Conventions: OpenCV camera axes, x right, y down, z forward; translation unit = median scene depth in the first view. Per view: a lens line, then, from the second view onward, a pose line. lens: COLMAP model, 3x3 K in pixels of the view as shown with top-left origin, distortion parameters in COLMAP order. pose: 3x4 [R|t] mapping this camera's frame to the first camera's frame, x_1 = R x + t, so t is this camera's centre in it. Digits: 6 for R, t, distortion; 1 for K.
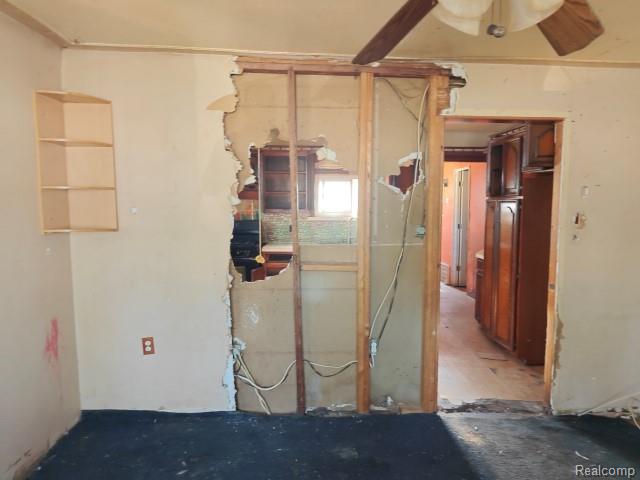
lens RADIAL K [[425.1, 0, 323.2], [0, 425.1, 238.3], [0, 0, 1]] dist [-0.010420, -0.020407]
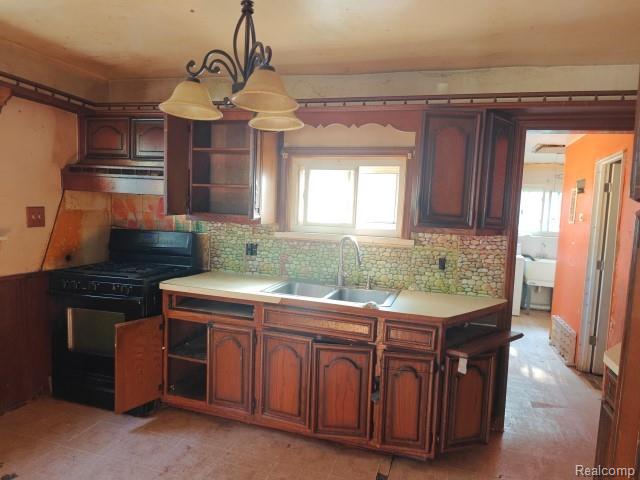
lens RADIAL K [[425.1, 0, 318.2], [0, 425.1, 240.9], [0, 0, 1]] dist [-0.010420, -0.020407]
pose [[0.939577, 0.065542, -0.336004, 0.184556], [-0.072269, 0.997357, -0.007541, -0.032720], [0.334621, 0.031368, 0.941830, 0.421944]]
